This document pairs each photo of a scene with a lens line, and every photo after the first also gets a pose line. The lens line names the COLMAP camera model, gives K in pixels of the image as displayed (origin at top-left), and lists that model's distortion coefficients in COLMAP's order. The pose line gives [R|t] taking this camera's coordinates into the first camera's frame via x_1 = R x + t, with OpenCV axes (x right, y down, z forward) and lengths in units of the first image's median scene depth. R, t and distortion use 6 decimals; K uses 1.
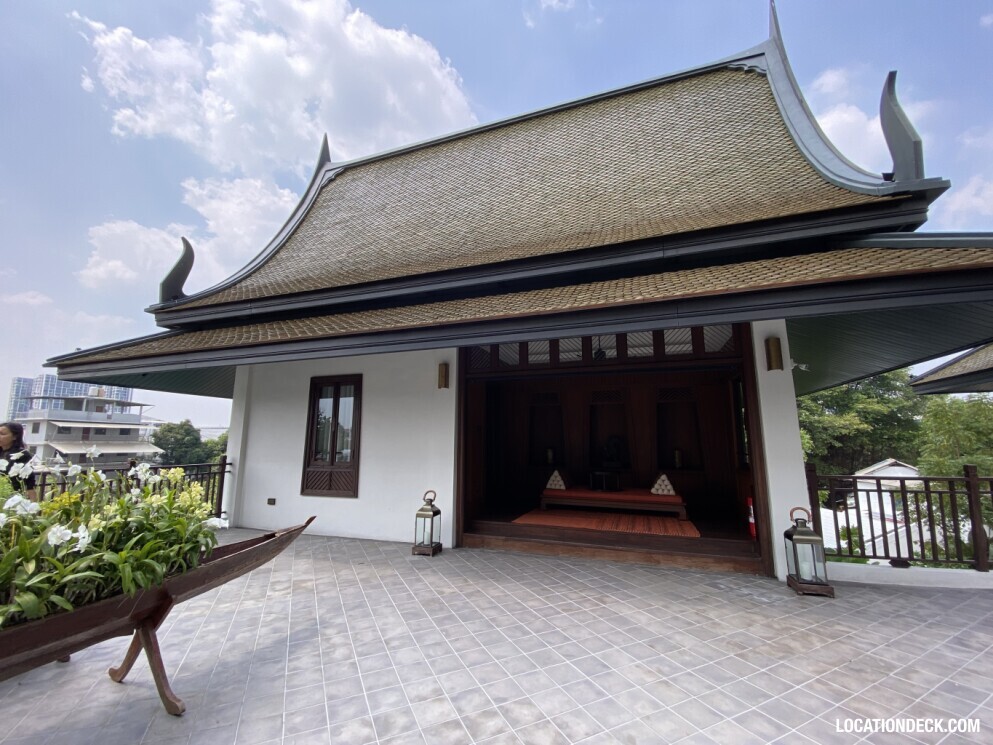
lens RADIAL K [[401.8, 0, 494.1], [0, 401.8, 377.8], [0, 0, 1]] dist [0.017904, -0.019679]
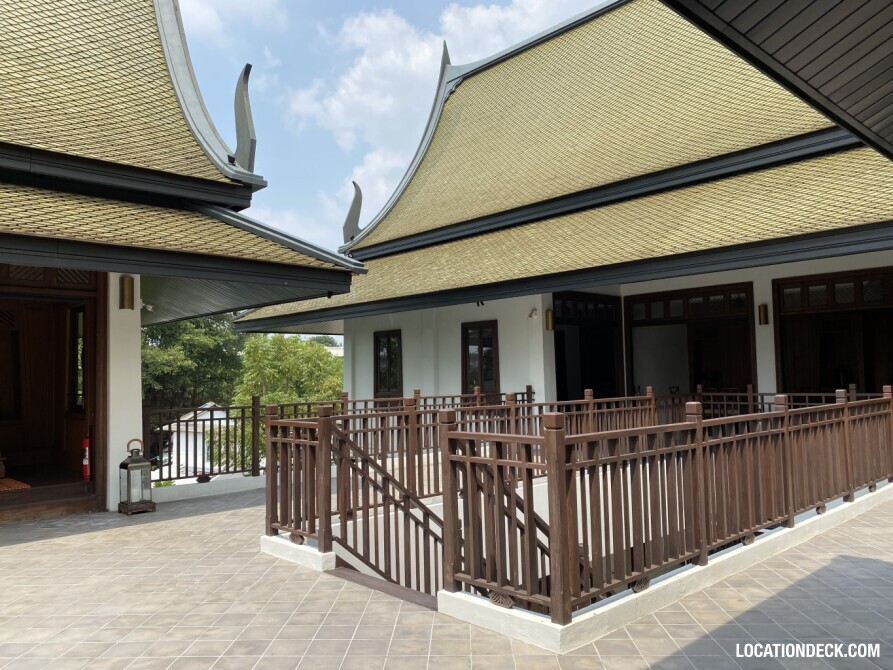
lens RADIAL K [[679.9, 0, 446.5], [0, 679.9, 335.0], [0, 0, 1]] dist [-0.011855, 0.015517]
pose [[0.450276, 0.042424, 0.891881, -0.360376], [-0.114946, 0.993313, 0.010783, -0.052098], [-0.885460, -0.107373, 0.452142, -0.383218]]
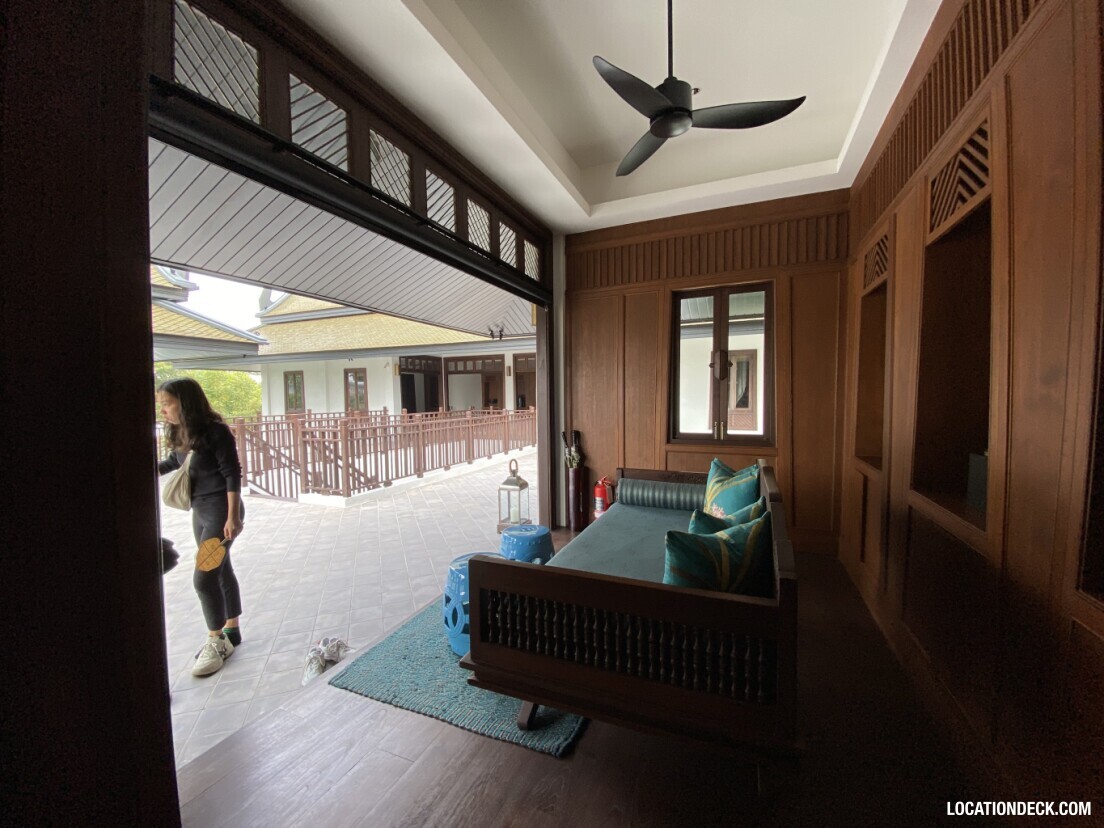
lens RADIAL K [[438.4, 0, 553.4], [0, 438.4, 418.1], [0, 0, 1]] dist [0.028368, -0.025187]
pose [[0.044971, -0.054672, 0.997491, -0.804676], [-0.140354, 0.988252, 0.060493, -0.126311], [-0.989080, -0.142722, 0.036769, -0.743452]]
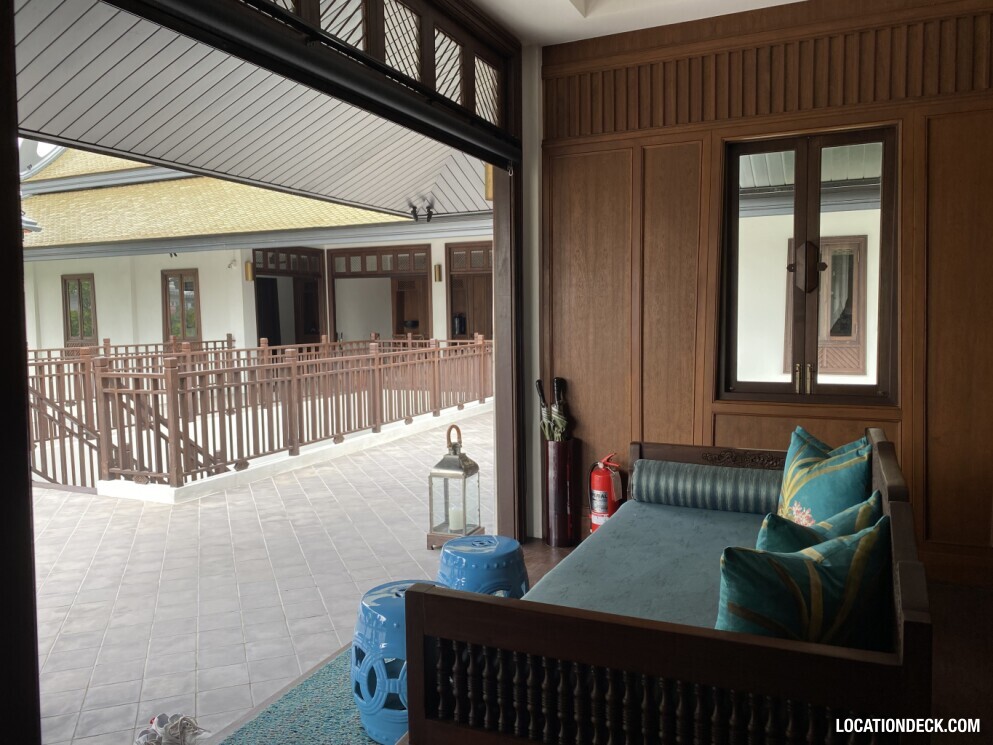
lens RADIAL K [[756.1, 0, 496.5], [0, 756.1, 372.5], [0, 0, 1]] dist [-0.011855, 0.015517]
pose [[0.066516, -0.081626, 0.994441, -0.822393], [-0.138523, 0.986241, 0.090218, -0.130999], [-0.988123, -0.143754, 0.054294, -0.733616]]
